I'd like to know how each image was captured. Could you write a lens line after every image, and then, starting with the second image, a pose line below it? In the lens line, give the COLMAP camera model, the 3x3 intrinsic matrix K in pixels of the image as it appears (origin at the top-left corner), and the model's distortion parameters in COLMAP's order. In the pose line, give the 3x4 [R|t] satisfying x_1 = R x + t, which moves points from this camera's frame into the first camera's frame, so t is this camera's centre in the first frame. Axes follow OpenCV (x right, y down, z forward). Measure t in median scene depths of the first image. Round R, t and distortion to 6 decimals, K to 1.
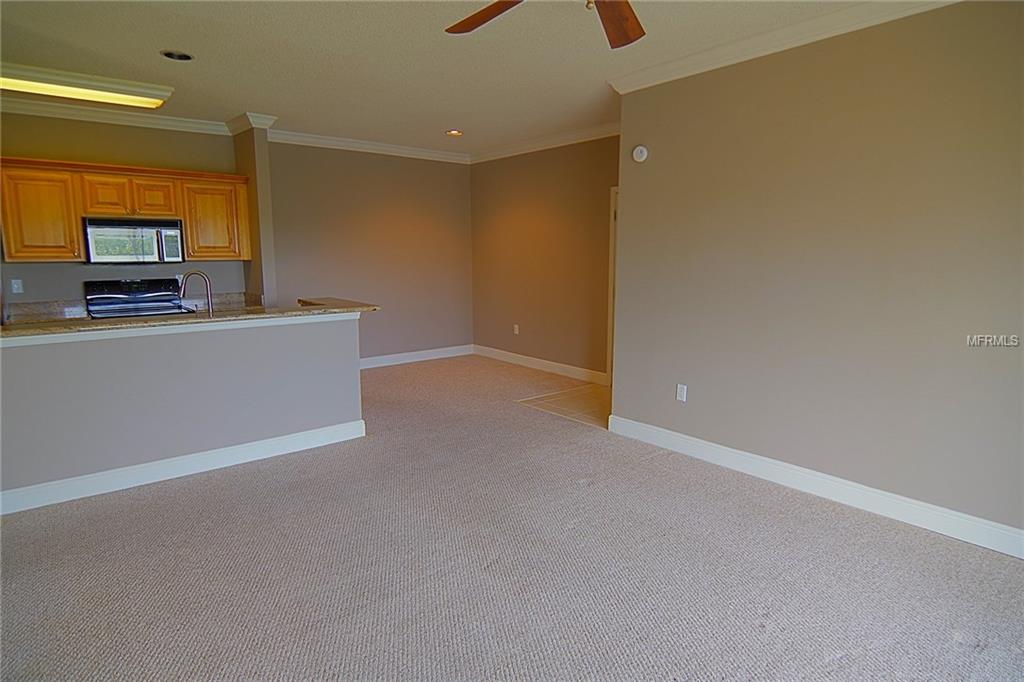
lens RADIAL K [[568.3, 0, 502.6], [0, 568.3, 338.1], [0, 0, 1]] dist [-0.009465, -0.000928]
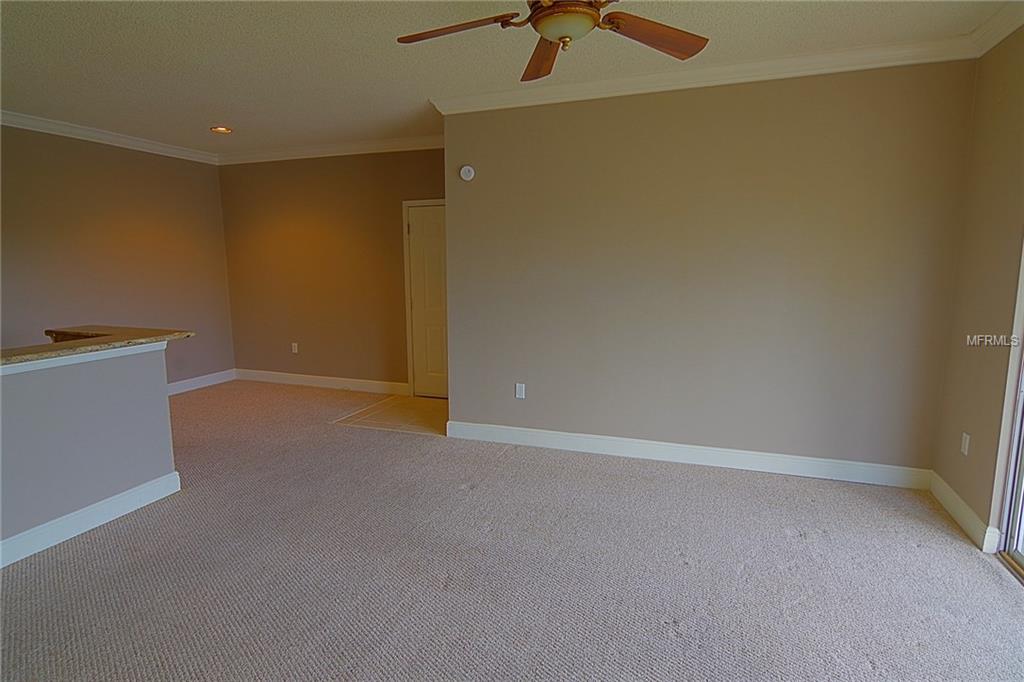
lens RADIAL K [[568.3, 0, 502.6], [0, 568.3, 338.1], [0, 0, 1]] dist [-0.009465, -0.000928]
pose [[0.860649, -0.073858, 0.503814, -0.238955], [0.081544, 0.996647, 0.006808, -0.014967], [-0.502627, 0.035224, 0.863785, 0.049492]]
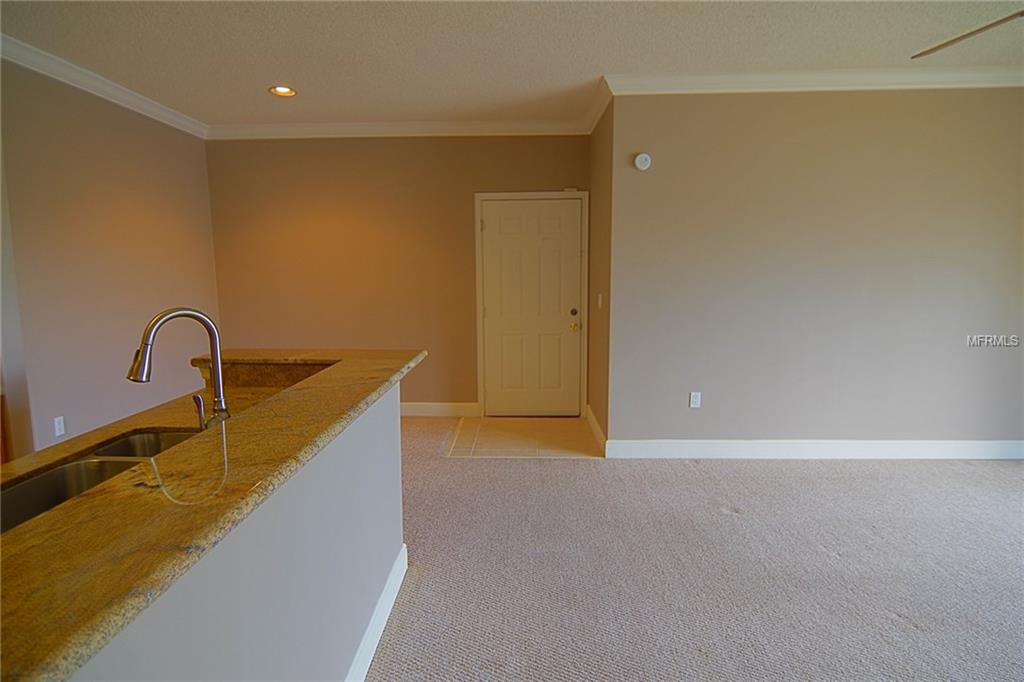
lens RADIAL K [[568.3, 0, 502.6], [0, 568.3, 338.1], [0, 0, 1]] dist [-0.009465, -0.000928]
pose [[0.657623, -0.095743, 0.747238, -0.602587], [0.119210, 0.992619, 0.022270, -0.071048], [-0.743855, 0.074433, 0.664183, 0.511350]]
